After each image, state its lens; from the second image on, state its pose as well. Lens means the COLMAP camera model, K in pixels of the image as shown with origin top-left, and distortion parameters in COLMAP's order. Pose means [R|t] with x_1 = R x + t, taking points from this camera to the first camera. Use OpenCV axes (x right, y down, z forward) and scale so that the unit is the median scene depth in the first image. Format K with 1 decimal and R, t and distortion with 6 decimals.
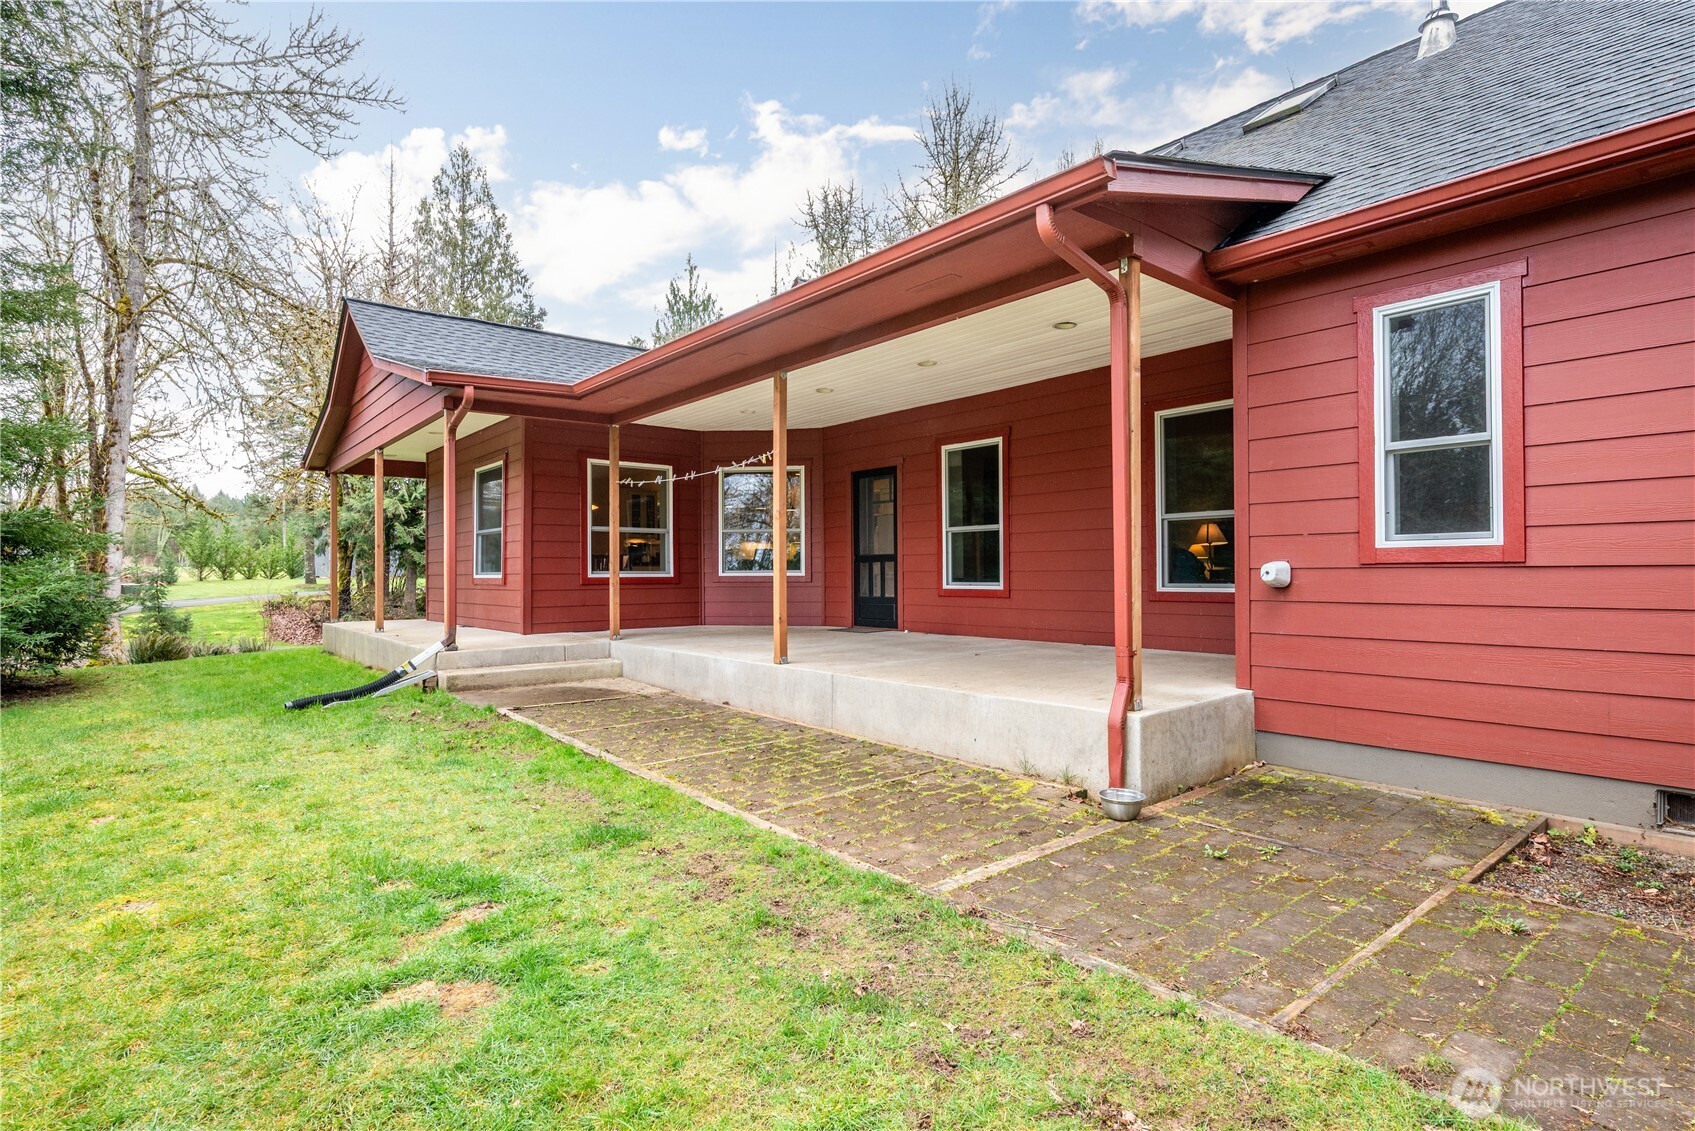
lens RADIAL K [[850.9, 0, 846.3], [0, 850.9, 568.7], [0, 0, 1]] dist [0.001219, -0.000805]
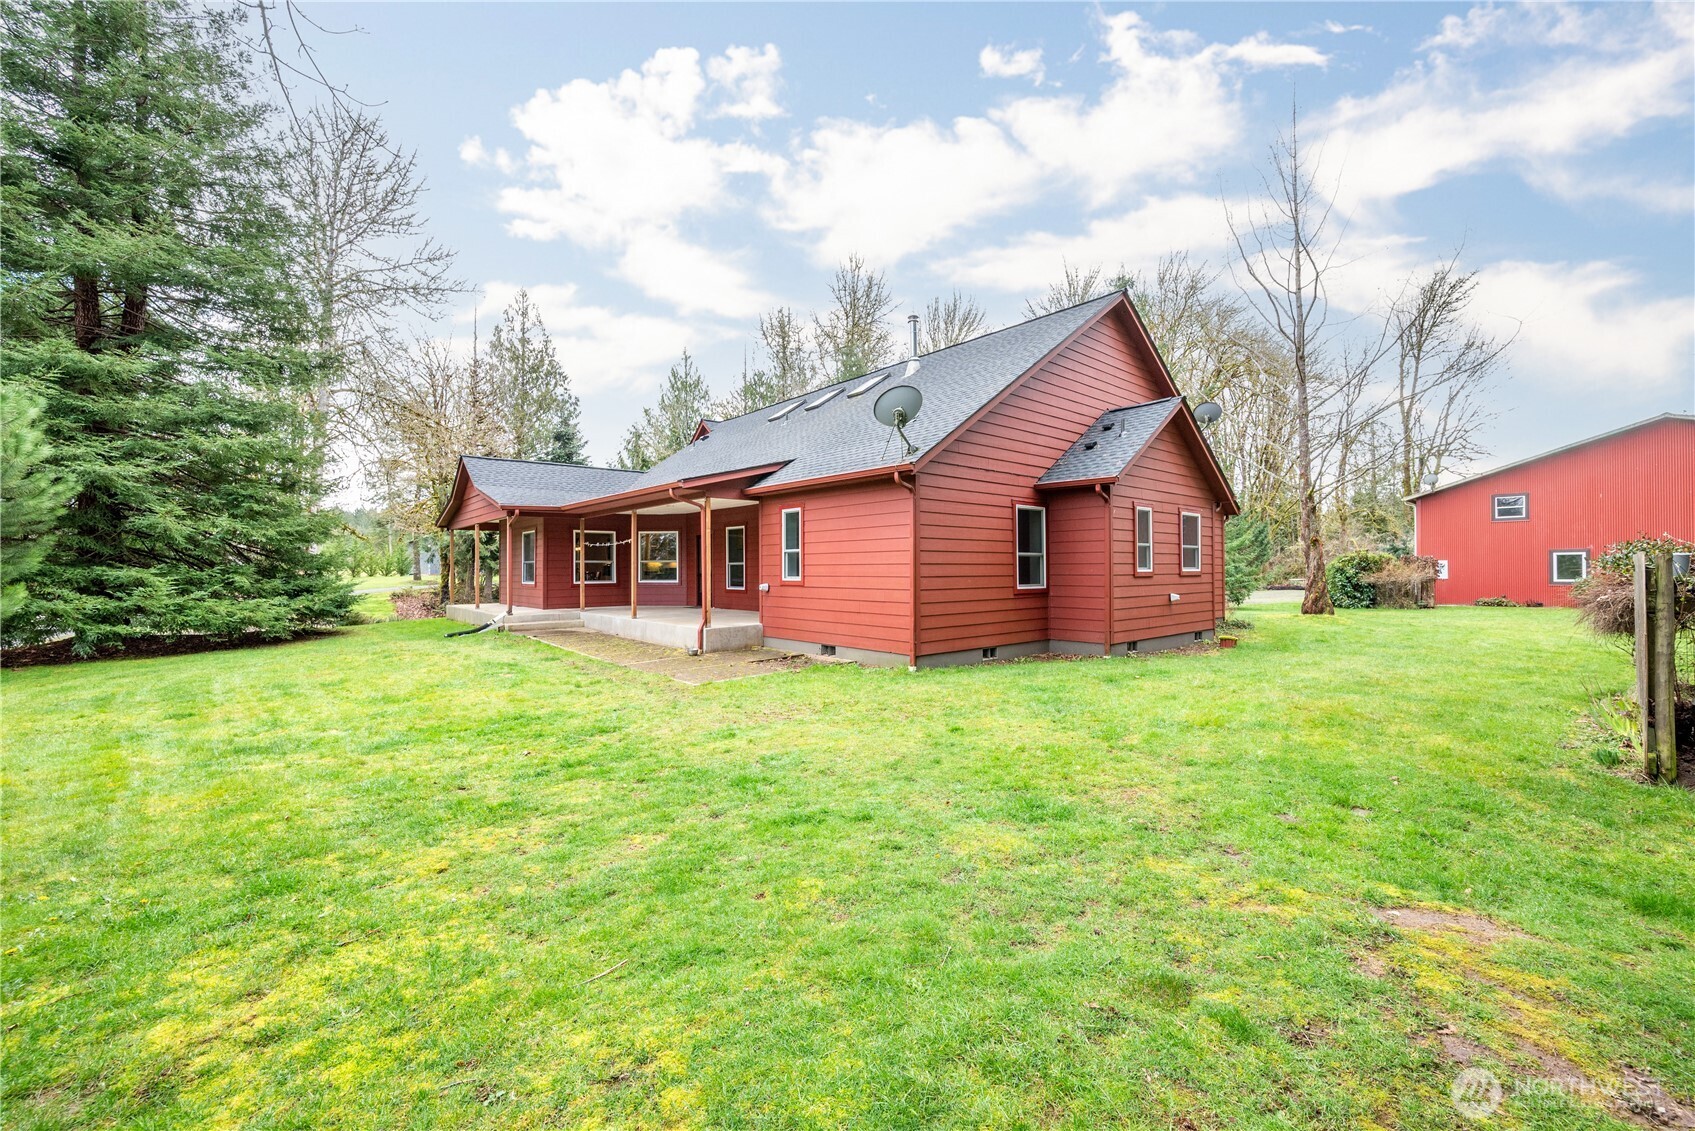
lens RADIAL K [[668.1, 0, 849.8], [0, 668.1, 564.0], [0, 0, 1]] dist [0.003705, 0.000121]
pose [[0.999667, -0.000542, 0.025787, 0.342354], [0.000565, 0.999999, -0.000903, -0.036020], [-0.025786, 0.000918, 0.999667, -0.700476]]
